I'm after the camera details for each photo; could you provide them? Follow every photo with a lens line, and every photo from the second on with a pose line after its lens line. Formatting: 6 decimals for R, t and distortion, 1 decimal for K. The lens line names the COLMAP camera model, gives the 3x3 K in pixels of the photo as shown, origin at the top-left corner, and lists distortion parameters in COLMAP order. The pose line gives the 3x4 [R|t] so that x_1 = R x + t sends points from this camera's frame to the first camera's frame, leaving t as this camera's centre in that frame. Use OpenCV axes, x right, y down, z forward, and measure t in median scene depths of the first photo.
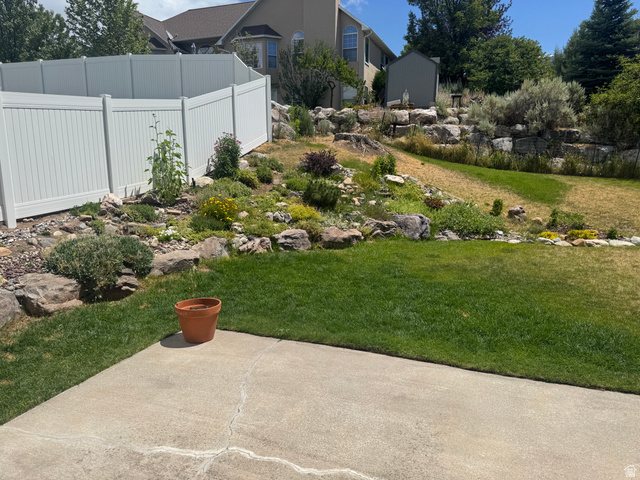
lens RADIAL K [[455.5, 0, 318.6], [0, 455.5, 241.8], [0, 0, 1]] dist [0.005826, -0.005714]
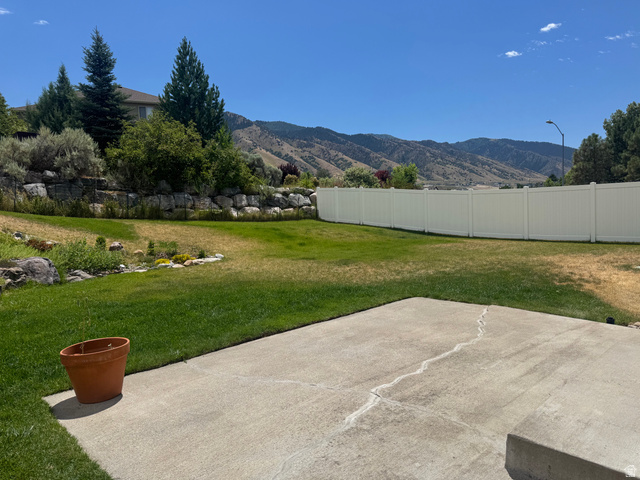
lens RADIAL K [[463.6, 0, 320.0], [0, 463.6, 240.0], [0, 0, 1]] dist [0.005834, -0.041599]
pose [[0.408747, -0.068312, 0.910088, -0.241866], [0.199519, 0.979762, -0.016068, 0.018617], [-0.890572, 0.188147, 0.414104, 0.116675]]
